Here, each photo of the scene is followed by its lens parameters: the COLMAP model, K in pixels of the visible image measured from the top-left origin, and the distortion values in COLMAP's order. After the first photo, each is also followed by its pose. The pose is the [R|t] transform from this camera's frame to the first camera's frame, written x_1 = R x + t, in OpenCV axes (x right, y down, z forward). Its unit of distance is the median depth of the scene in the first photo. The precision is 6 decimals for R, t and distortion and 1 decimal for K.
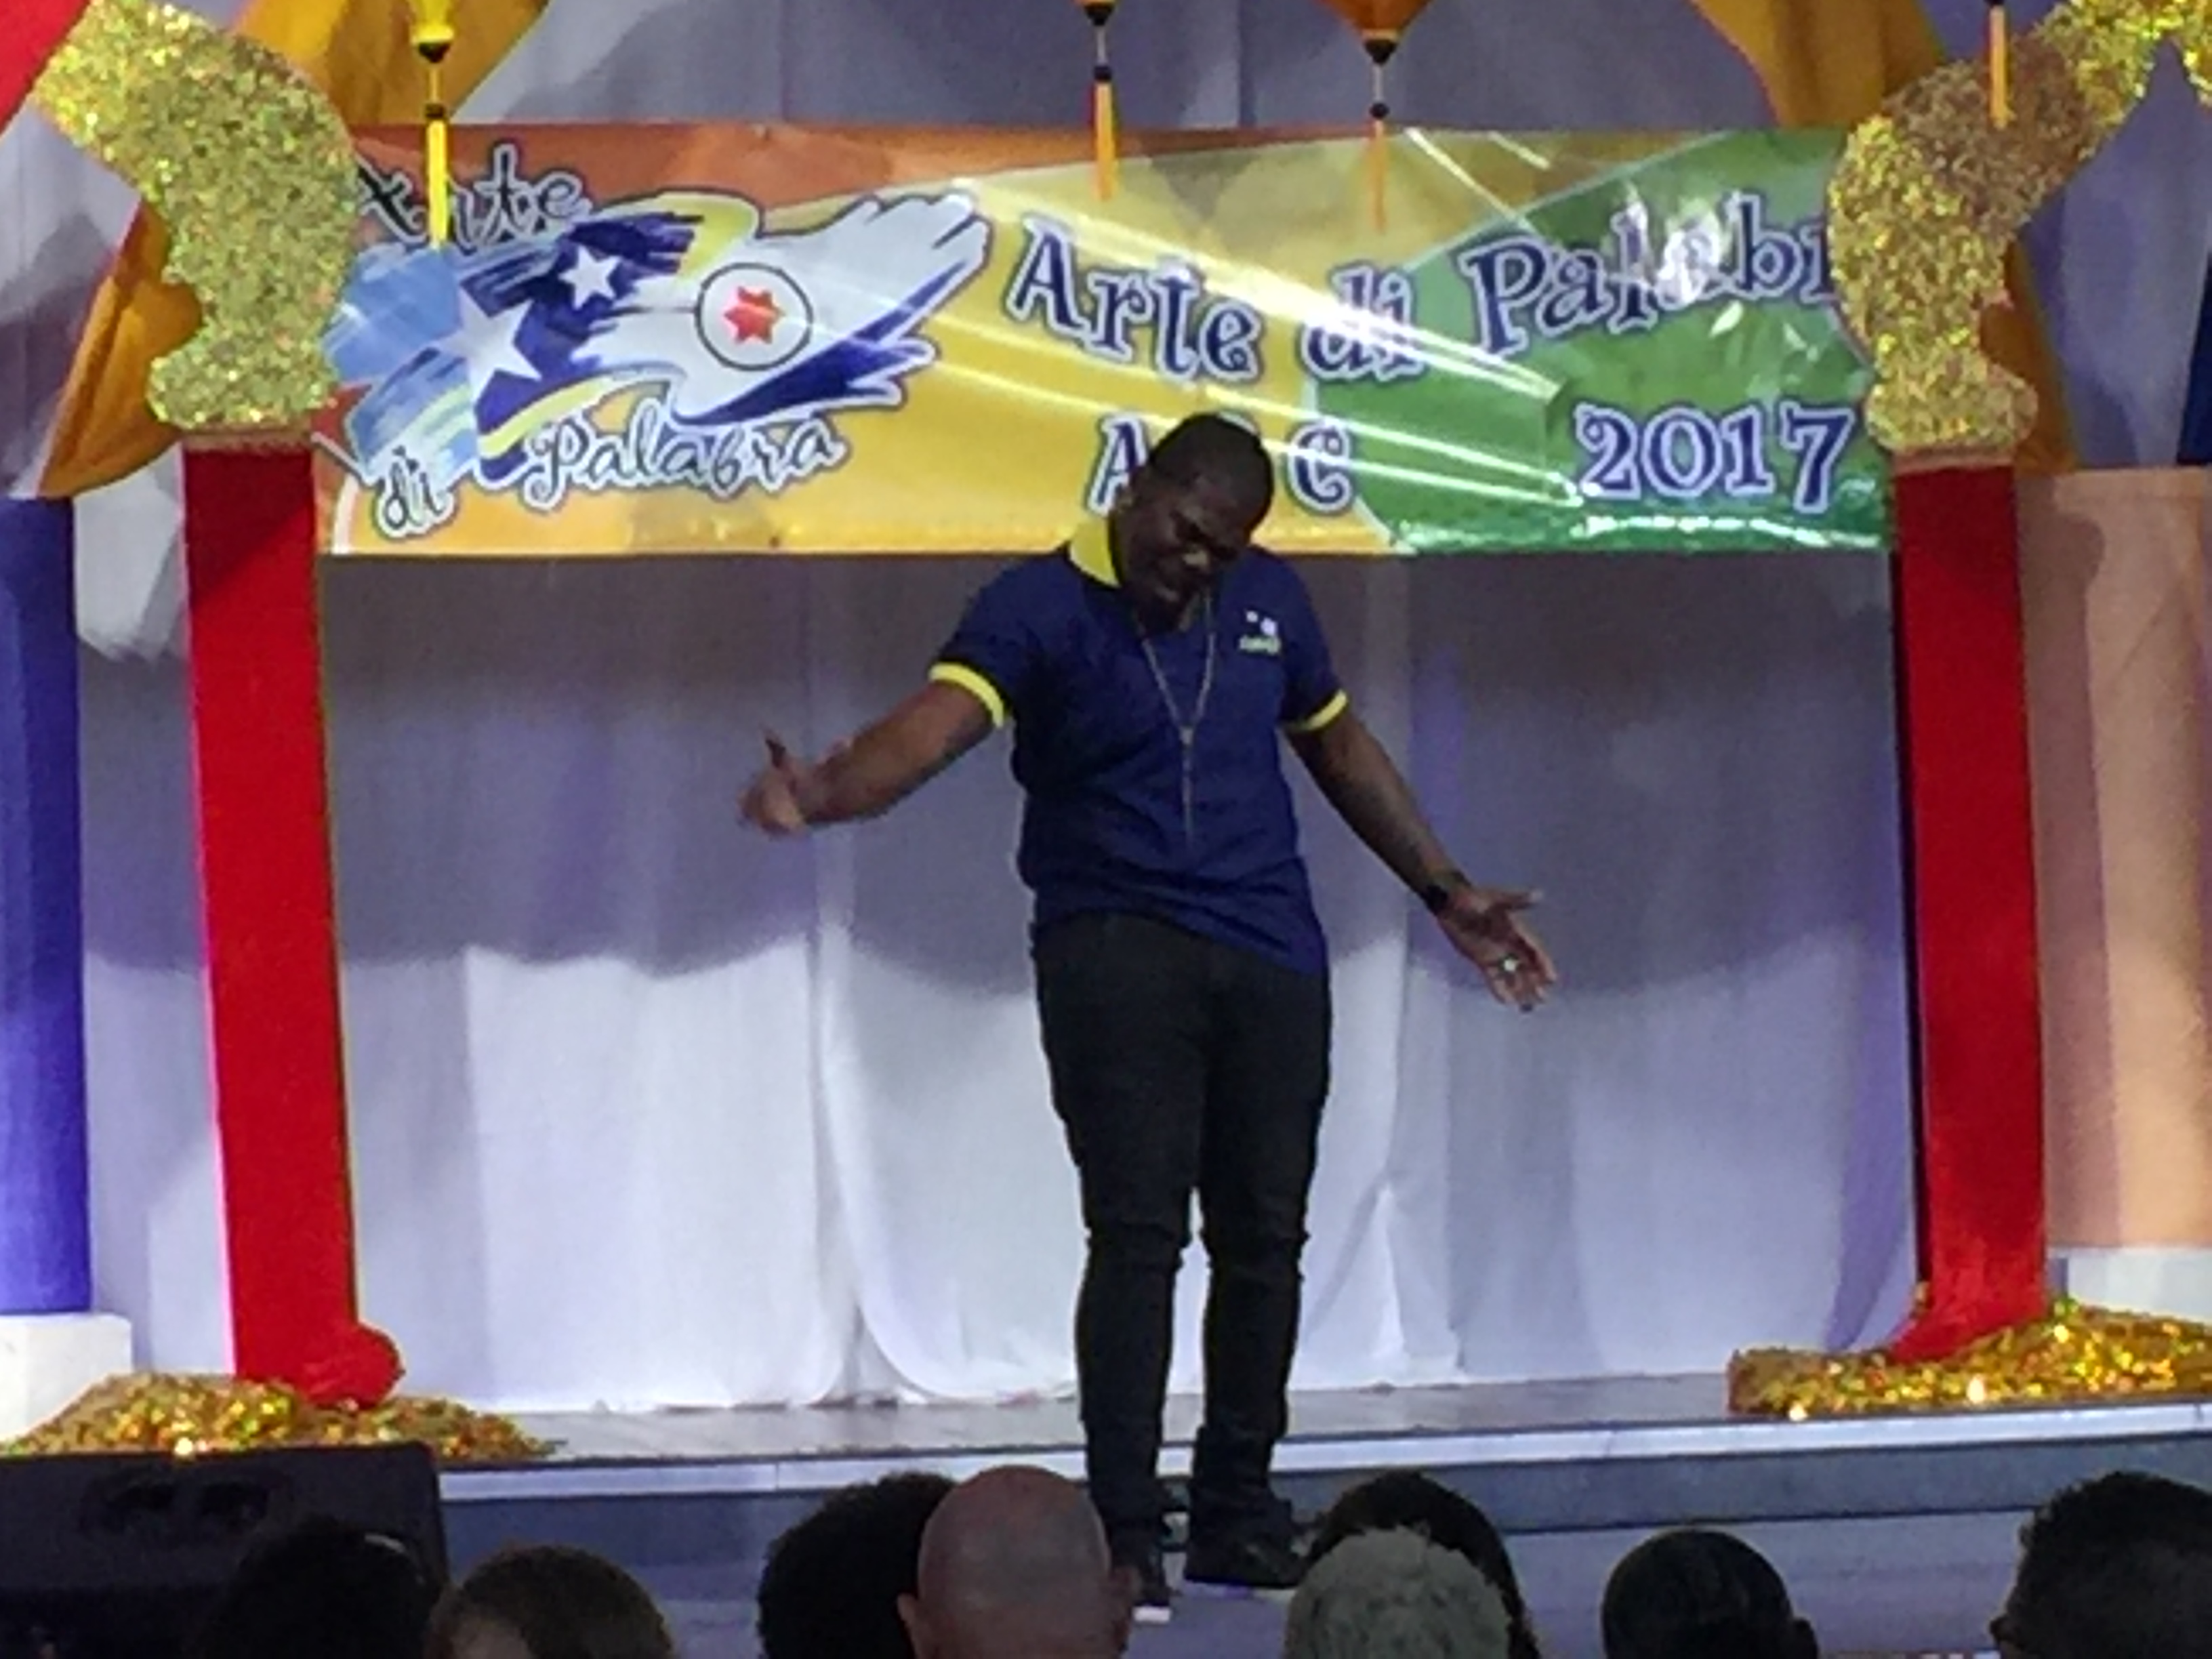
lens RADIAL K [[9243.6, 0, 1106.0], [0, 9243.6, 829.5], [0, 0, 1]] dist [0.053568, -1.401804]
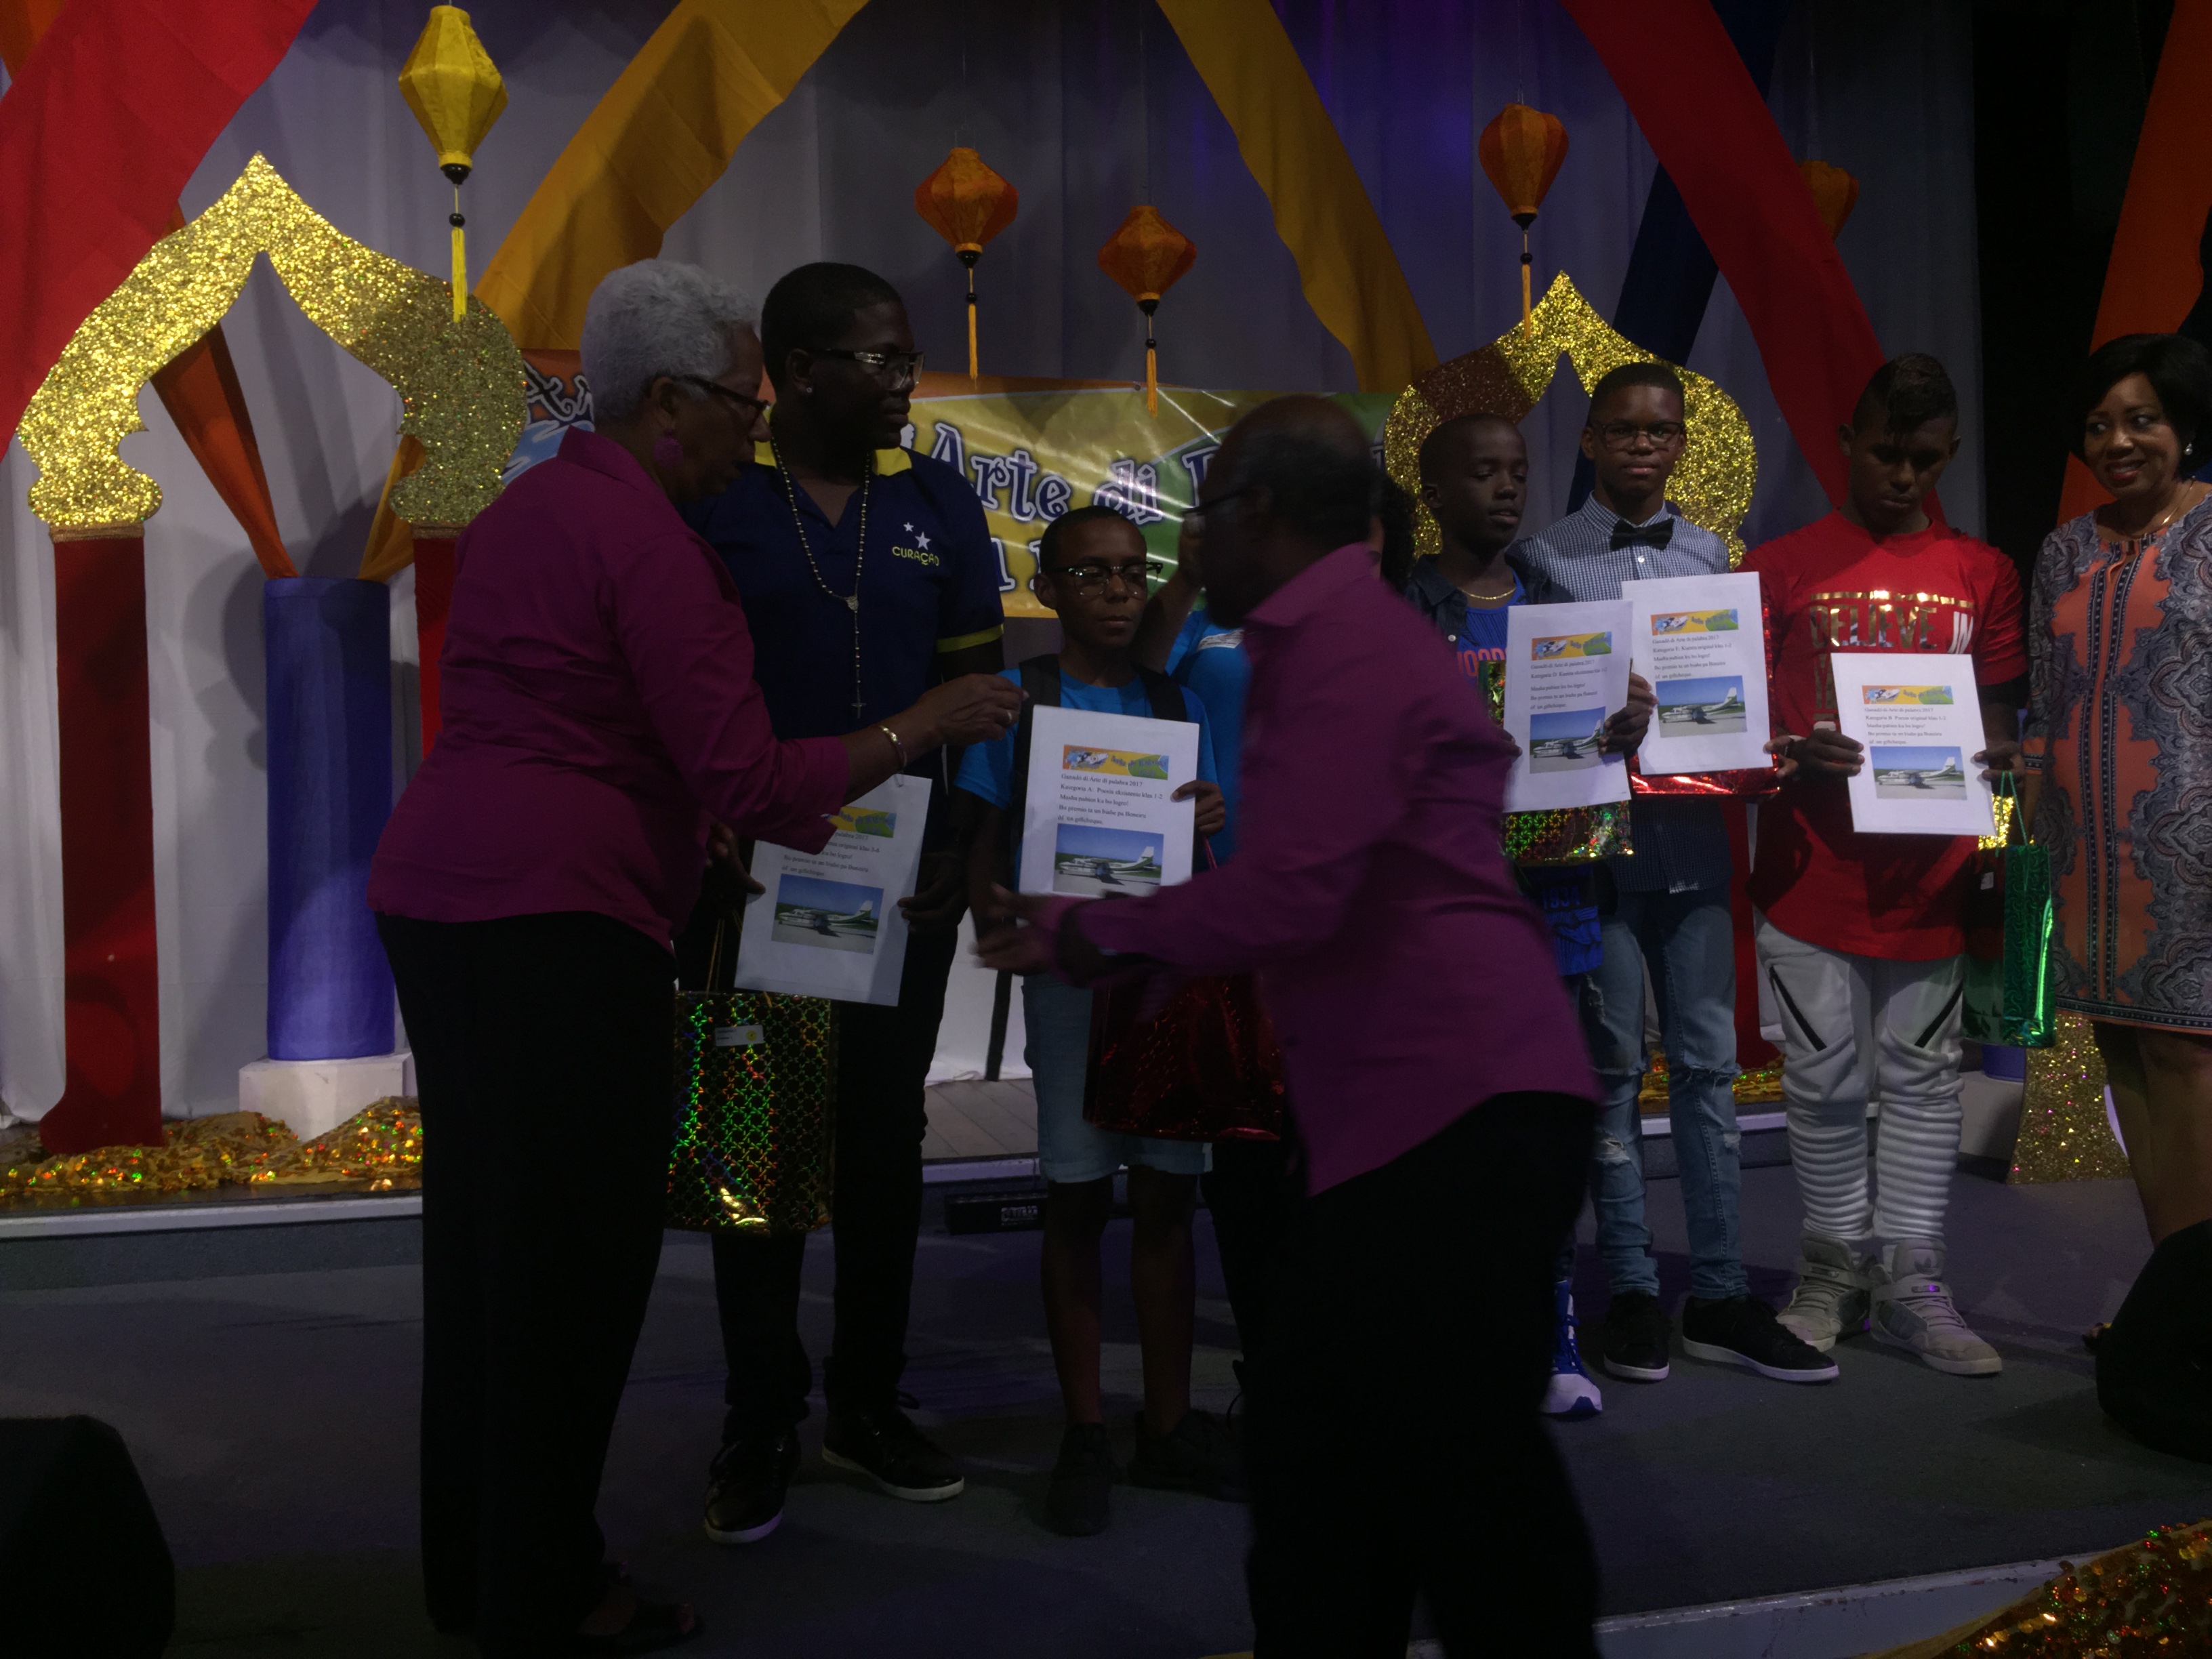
lens RADIAL K [[1872.3, 0, 1095.2], [0, 1872.3, 816.5], [0, 0, 1]] dist [0.068811, -0.101390]
pose [[0.999550, 0.004402, 0.029659, 0.011036], [-0.004138, 0.999951, -0.008954, 0.010602], [-0.029697, 0.008827, 0.999520, 0.643717]]
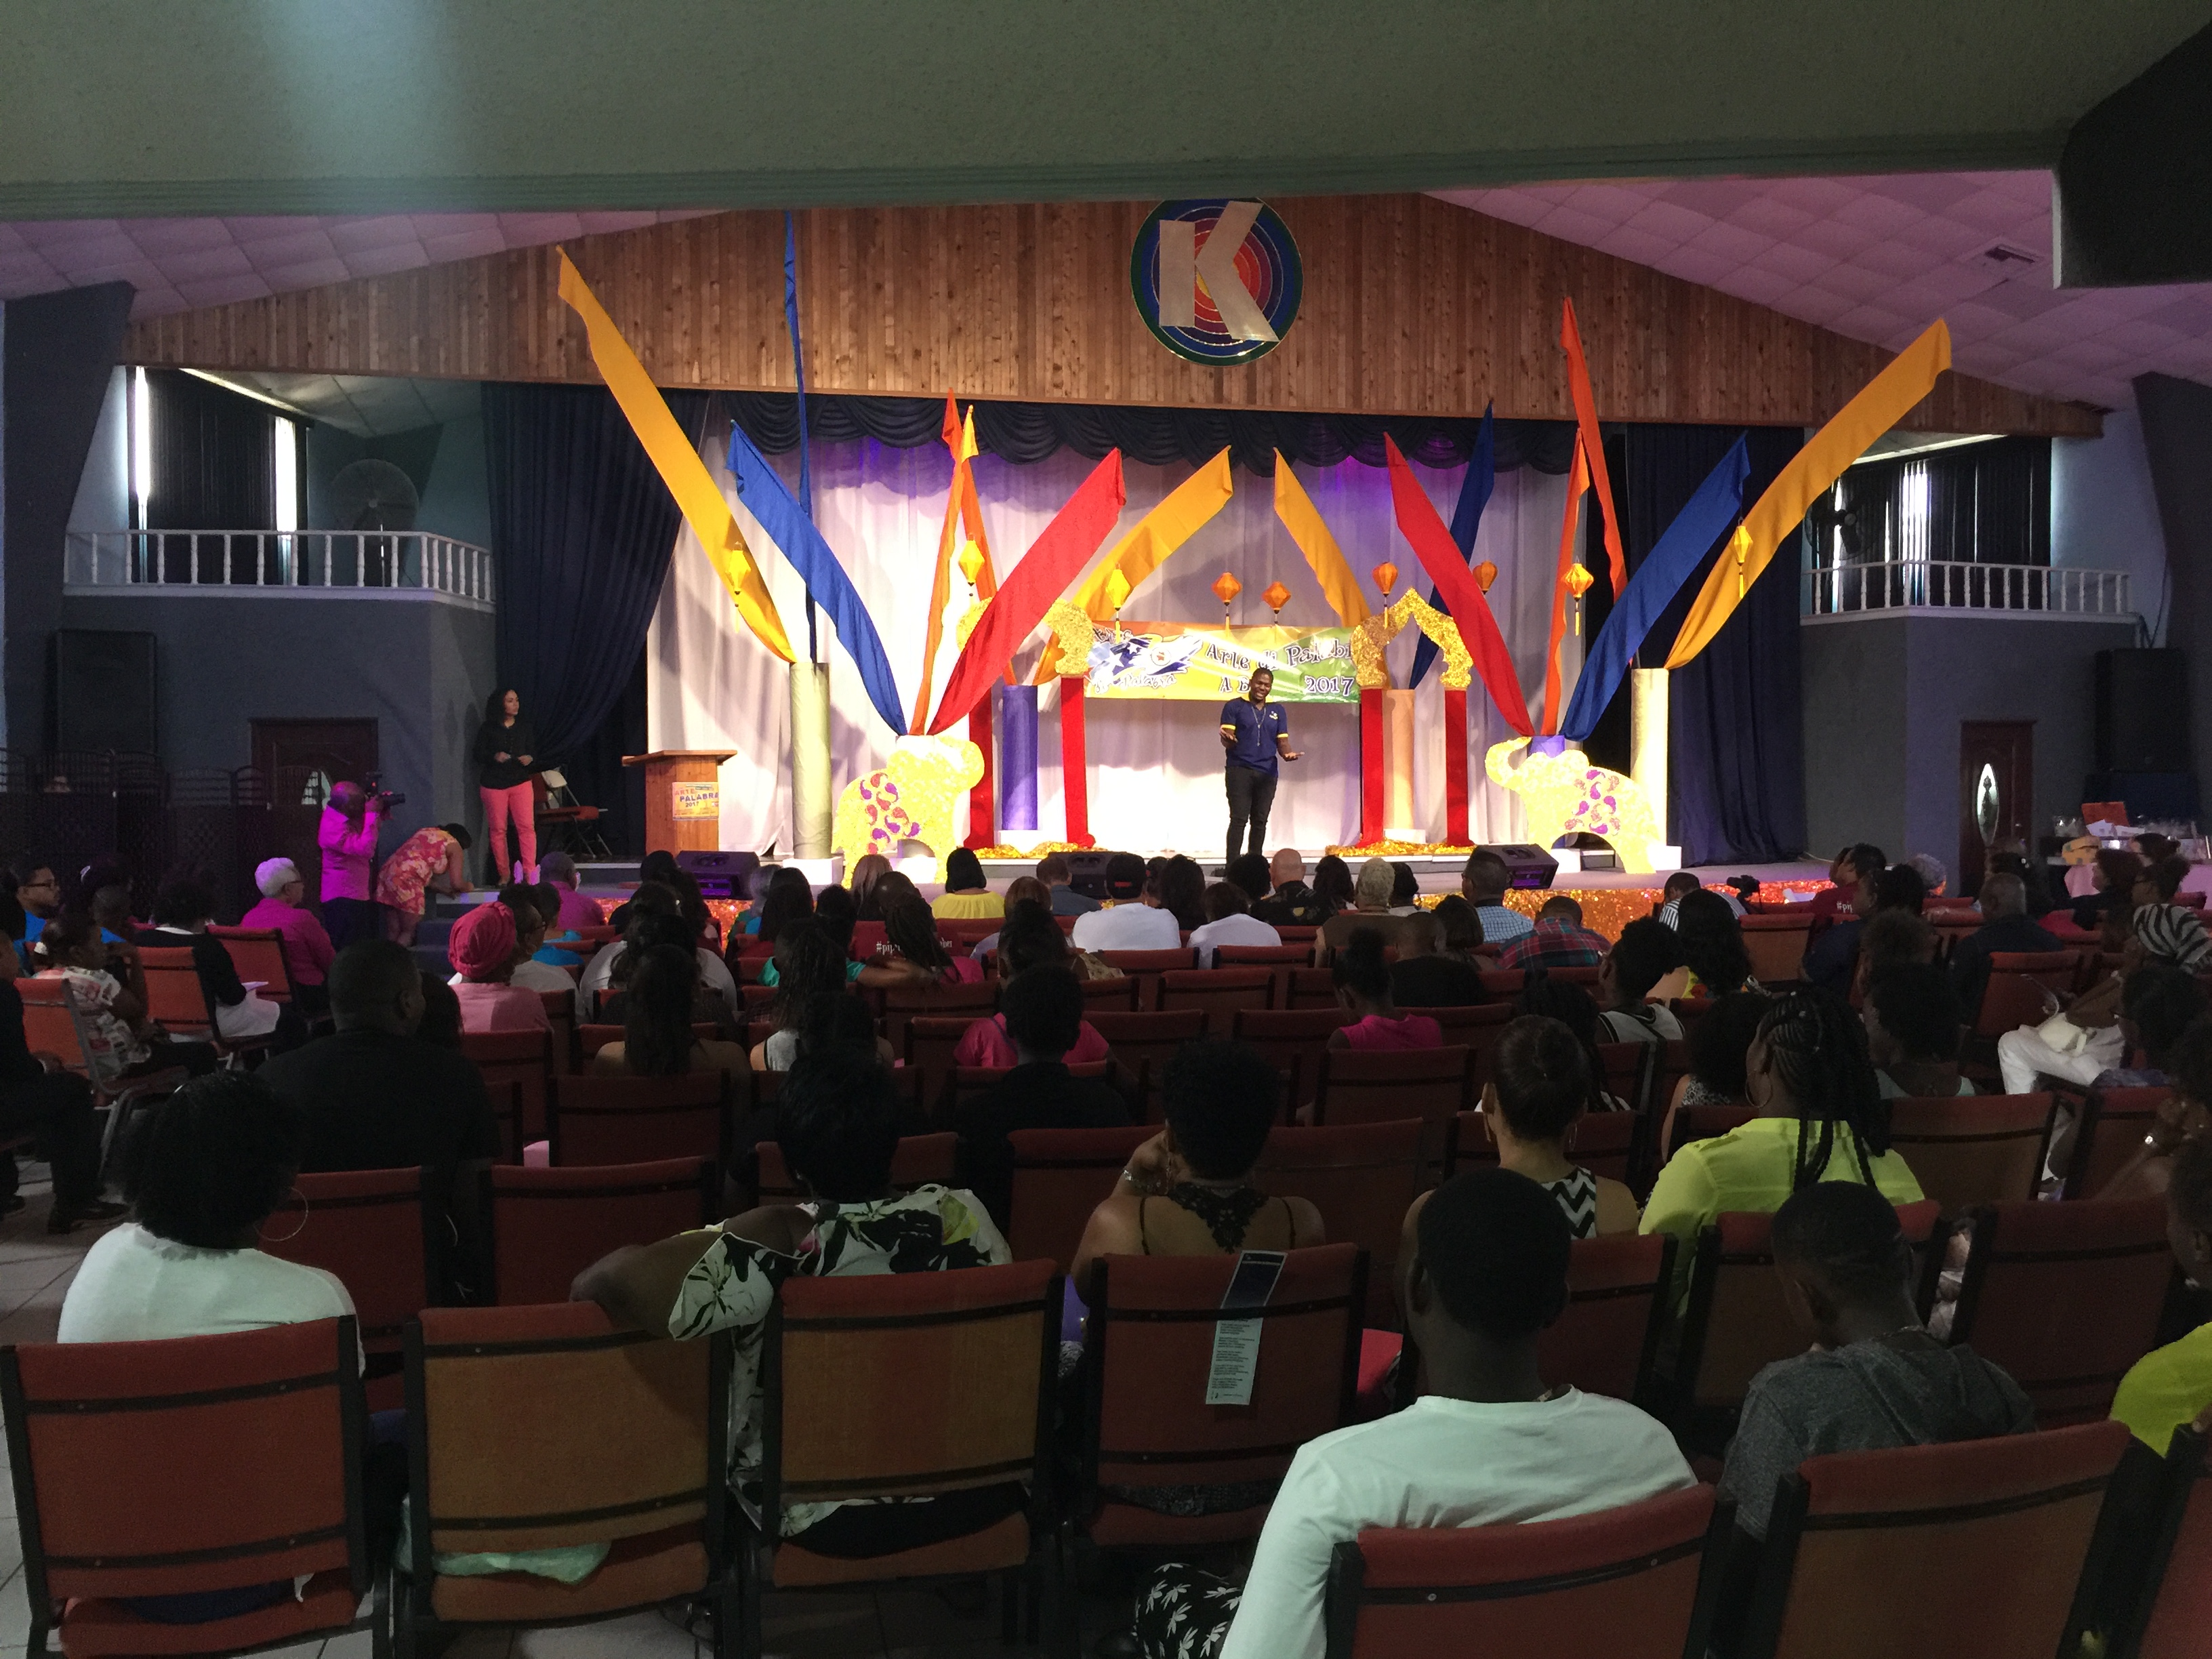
lens RADIAL K [[1872.3, 0, 1095.2], [0, 1872.3, 816.5], [0, 0, 1]] dist [0.068811, -0.101390]
pose [[0.999640, 0.026574, -0.003810, -0.070351], [-0.026426, 0.999045, 0.034792, 0.003236], [0.004731, -0.034679, 0.999387, -0.141884]]
